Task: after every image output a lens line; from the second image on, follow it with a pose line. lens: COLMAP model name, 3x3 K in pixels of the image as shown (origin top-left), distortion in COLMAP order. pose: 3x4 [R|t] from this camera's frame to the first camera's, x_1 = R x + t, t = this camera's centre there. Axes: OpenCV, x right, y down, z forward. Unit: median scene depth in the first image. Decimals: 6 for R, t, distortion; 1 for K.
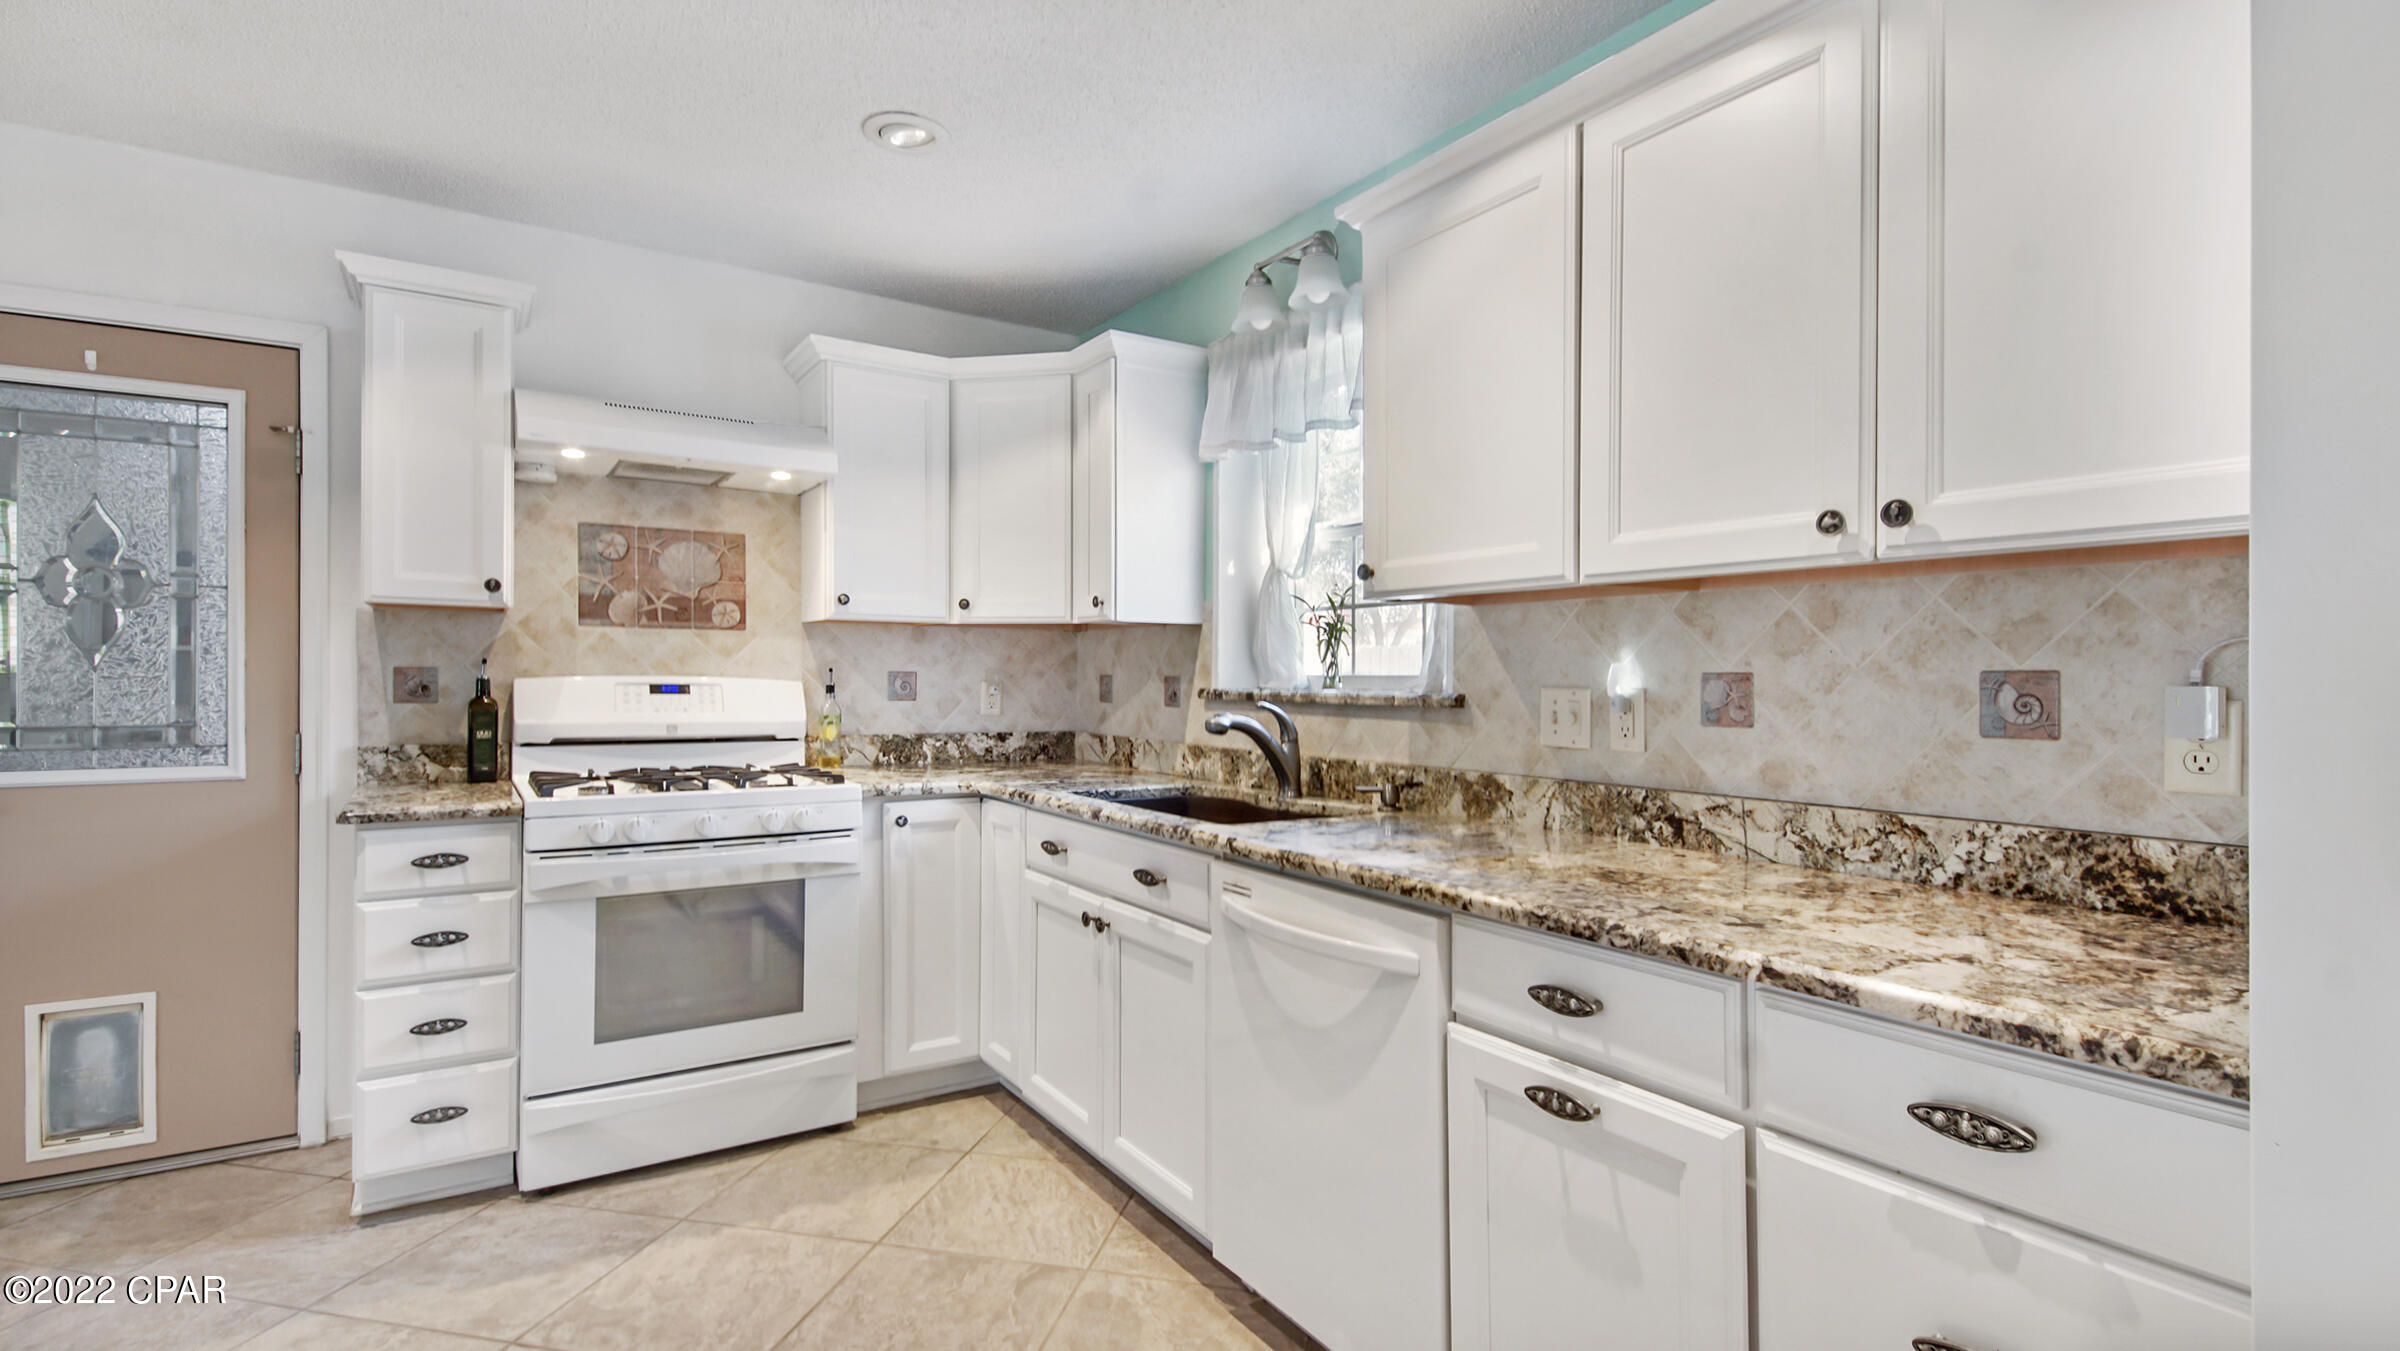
lens RADIAL K [[1095.8, 0, 1191.8], [0, 1095.8, 681.9], [0, 0, 1]] dist [0.024799, -0.014498]
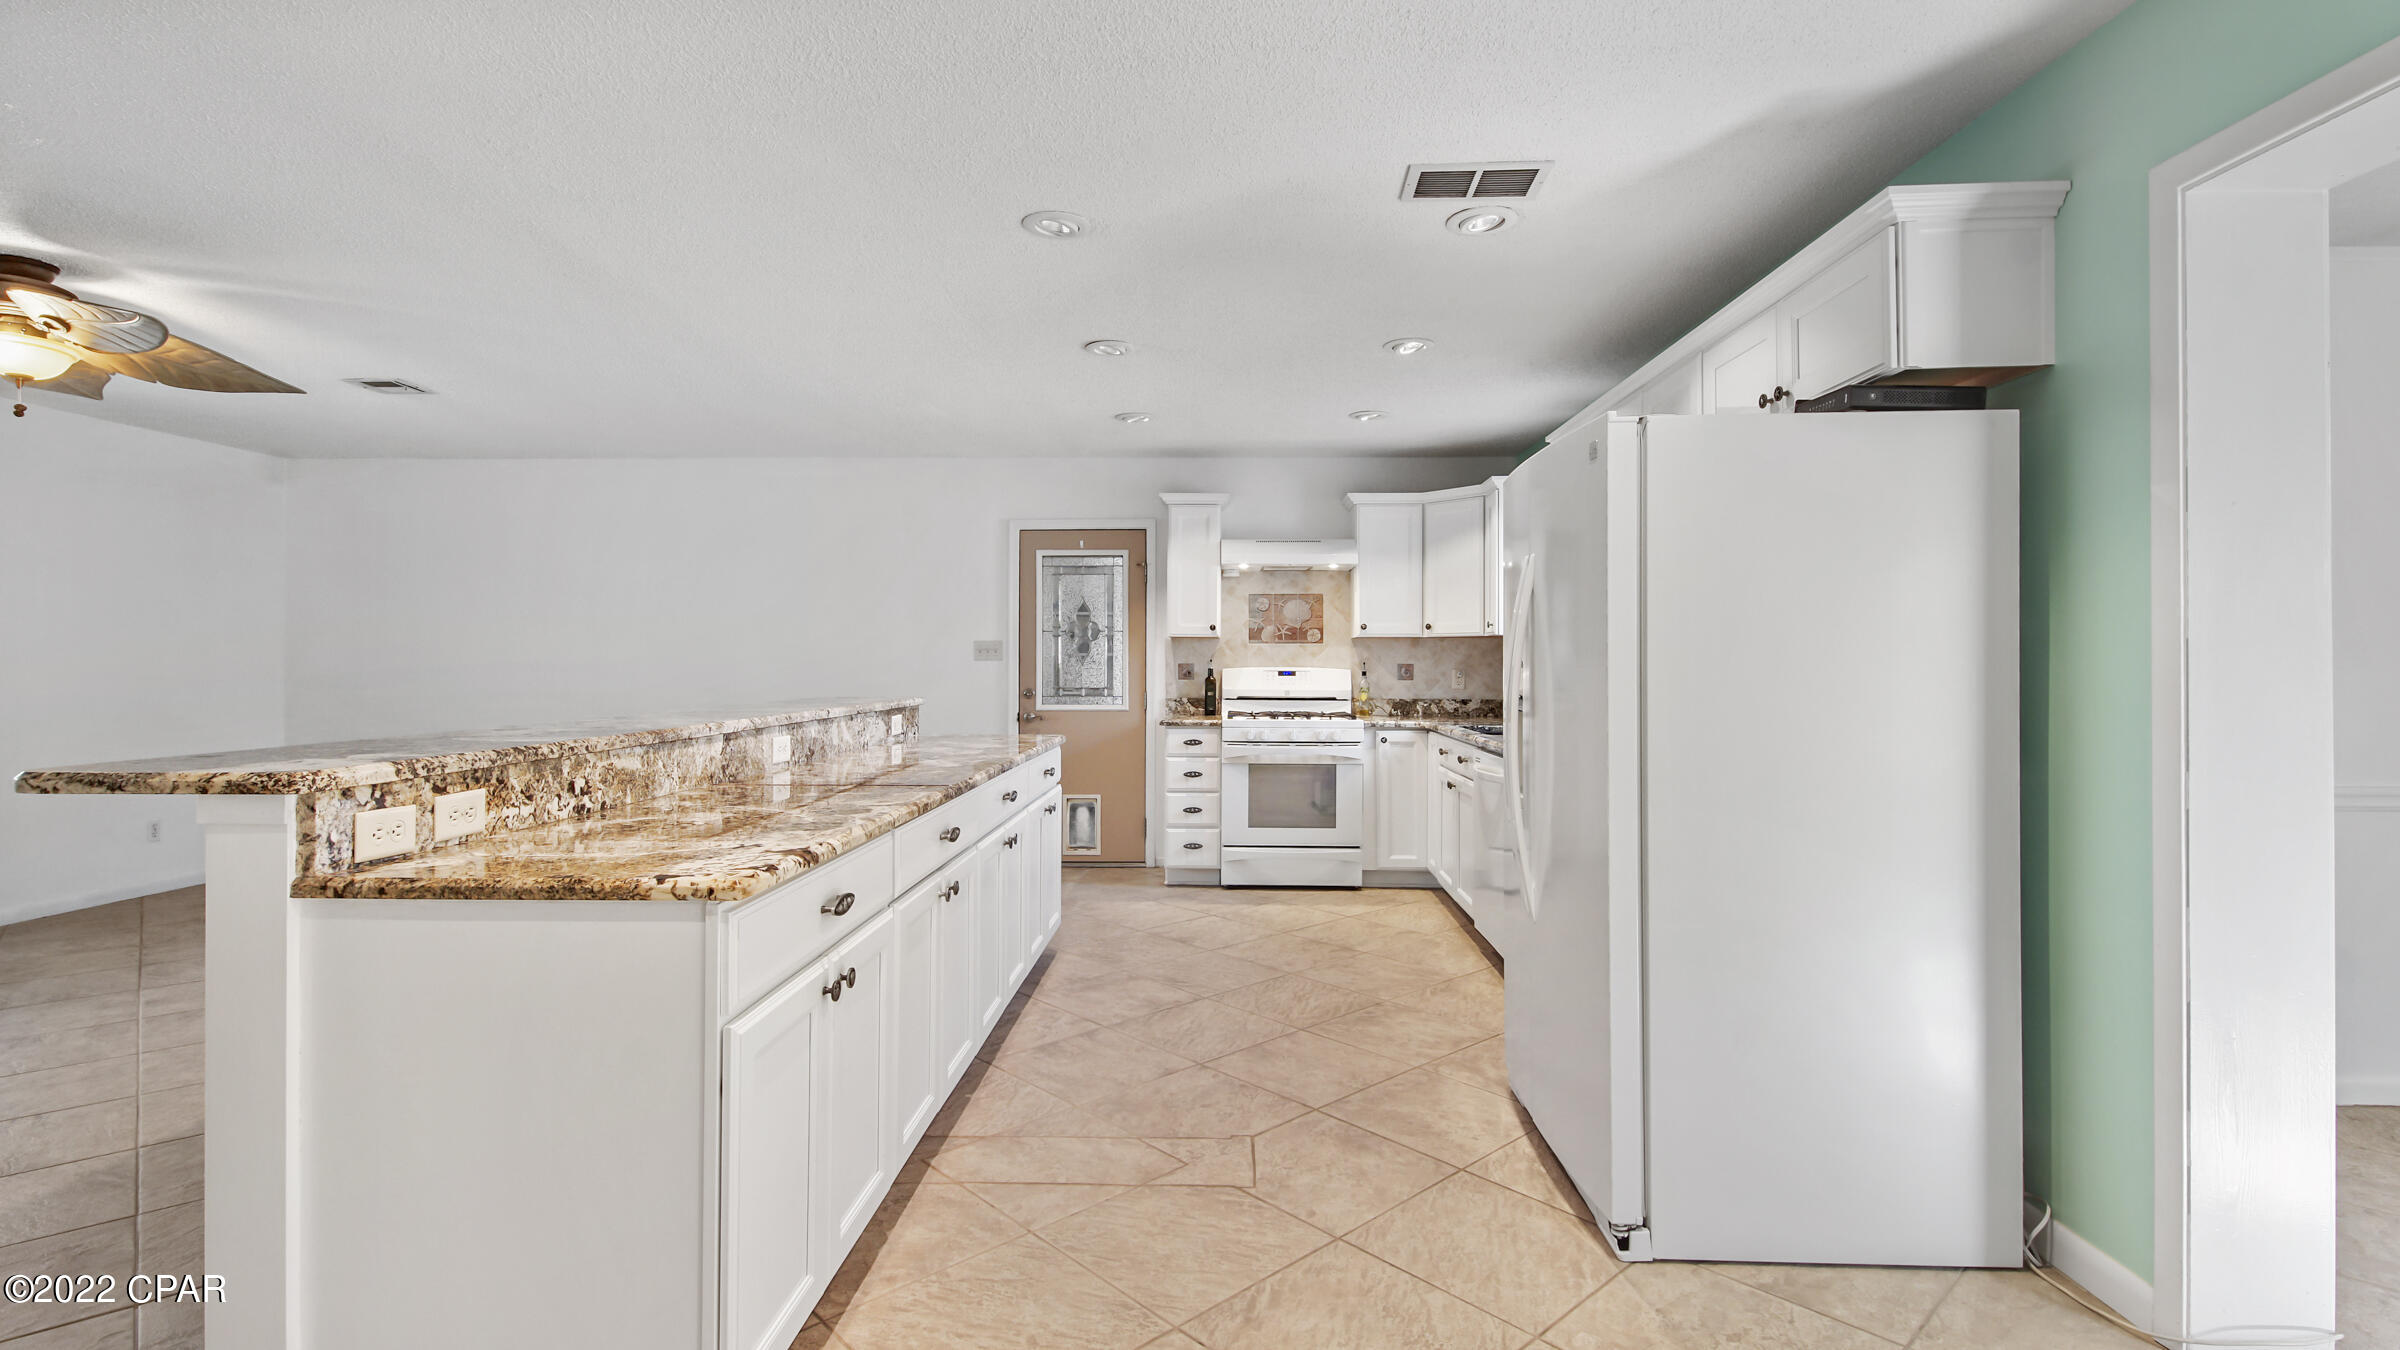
lens RADIAL K [[1095.8, 0, 1180.1], [0, 1095.8, 659.2], [0, 0, 1]] dist [0.024799, -0.014498]
pose [[0.809503, -0.008524, -0.587054, 0.604806], [0.000341, 0.999901, -0.014049, 0.009499], [0.587116, 0.011172, 0.809426, -0.822217]]
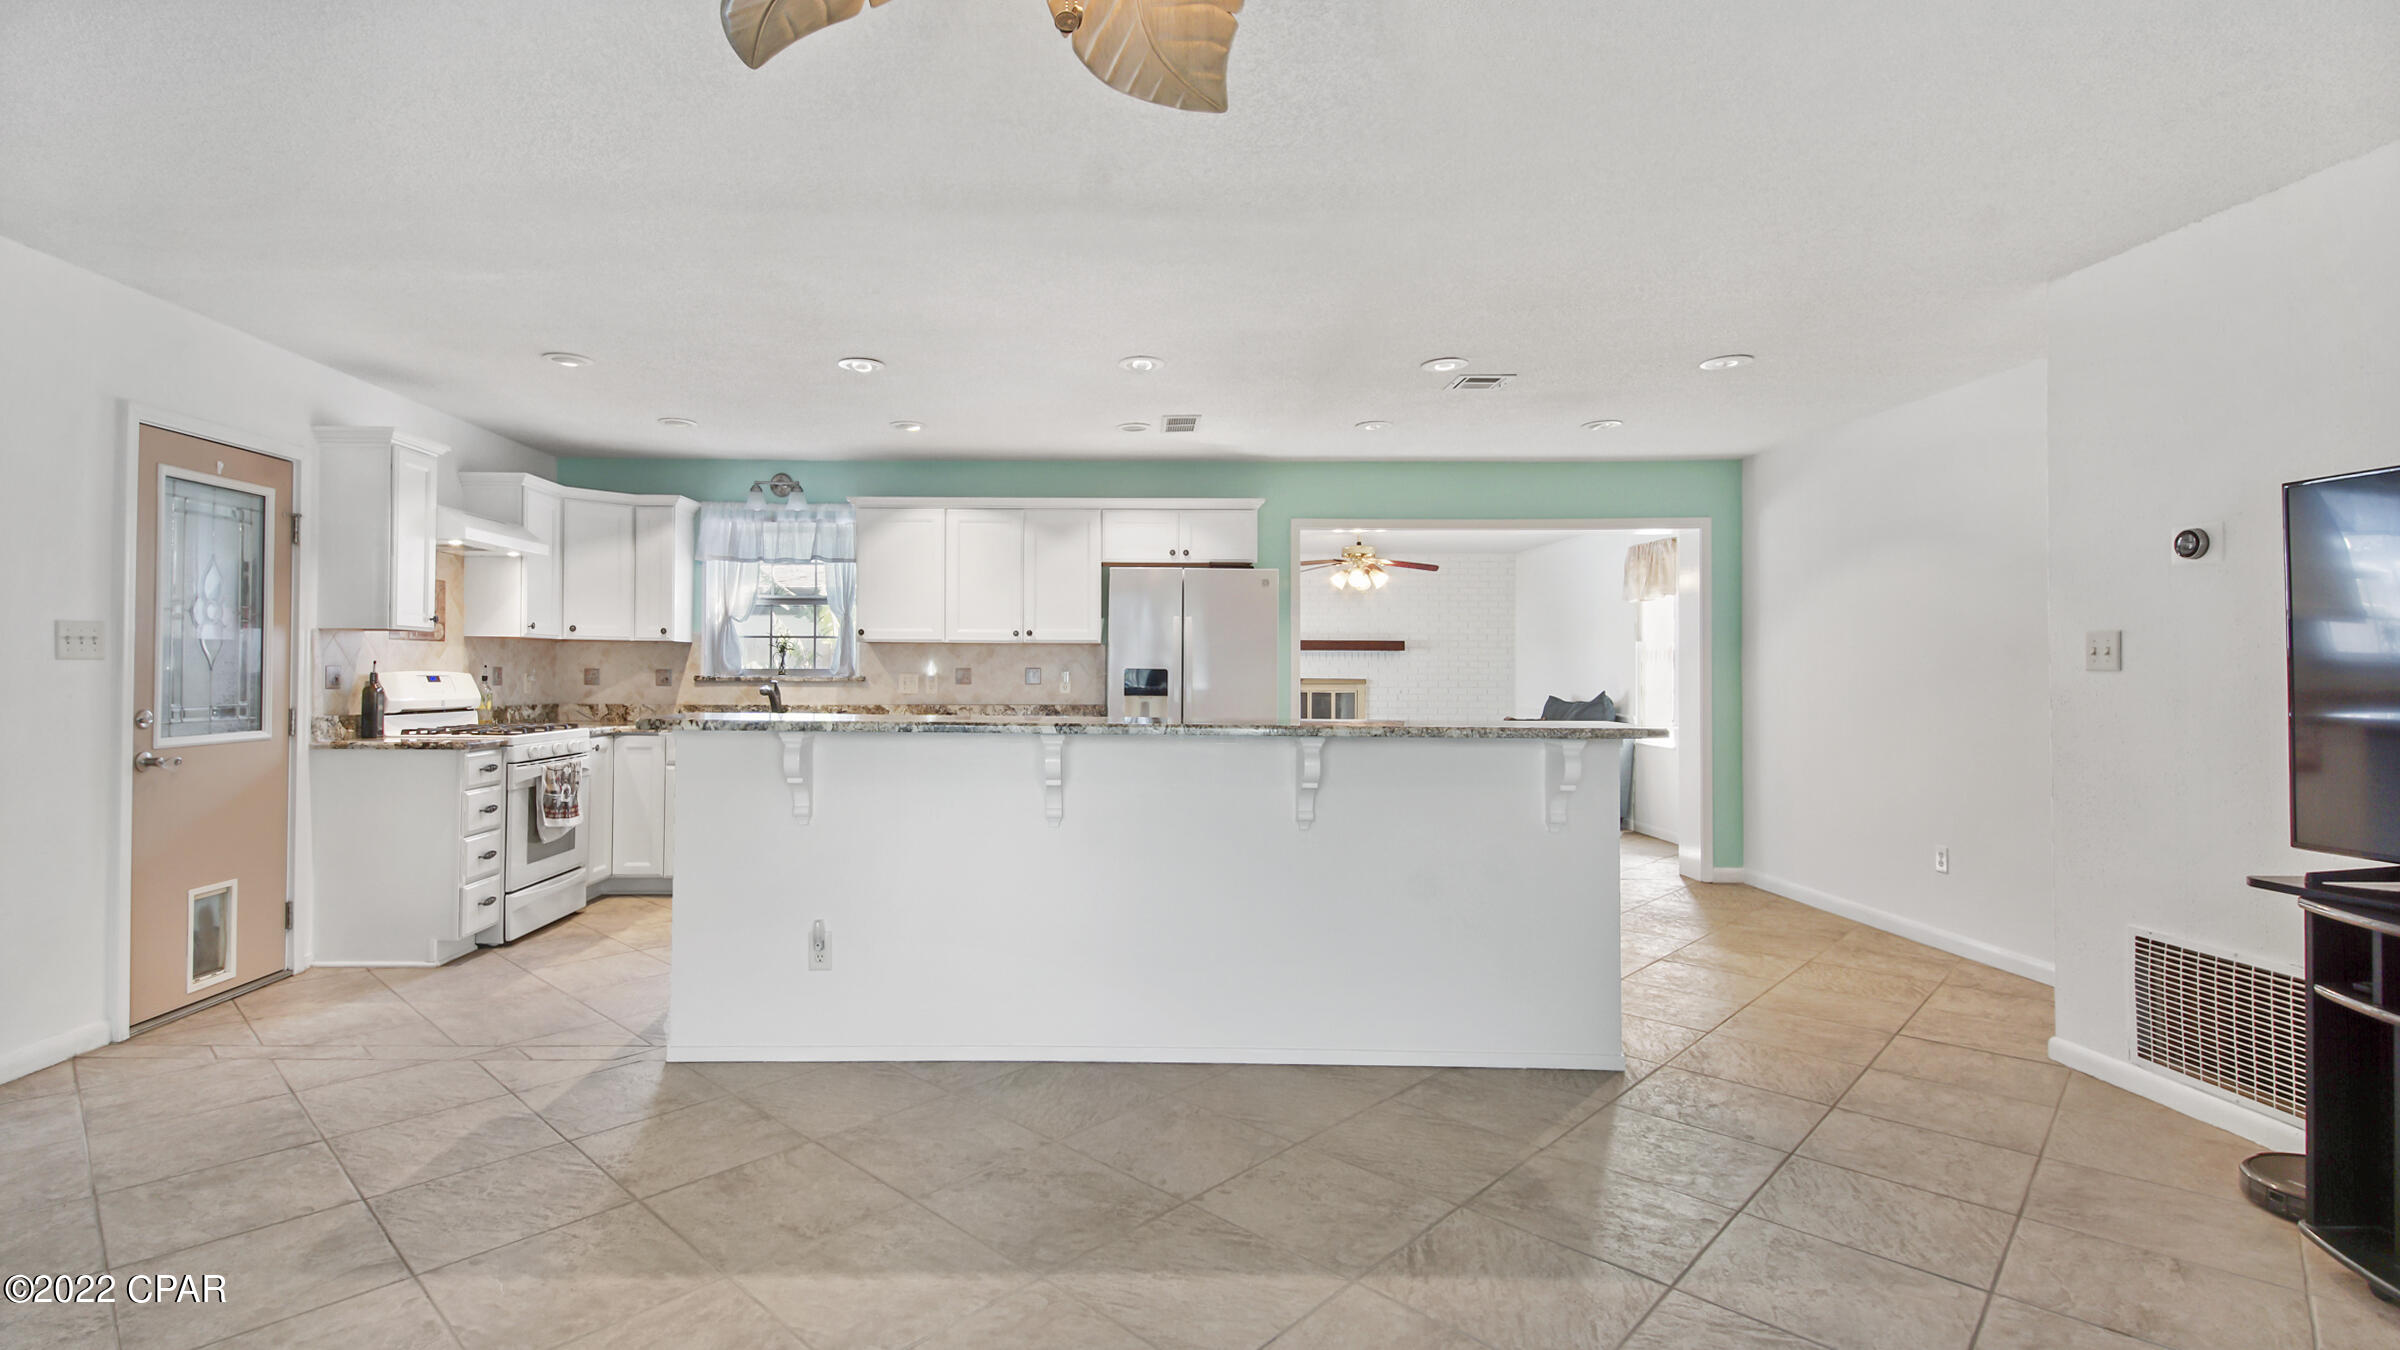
lens RADIAL K [[1176.7, 0, 1149.7], [0, 1176.7, 624.2], [0, 0, 1]] dist [0.007177, -0.000882]
pose [[0.495767, 0.029401, 0.867958, -1.590117], [0.005469, 0.999301, -0.036974, -0.003990], [-0.868439, 0.023077, 0.495260, -0.841603]]
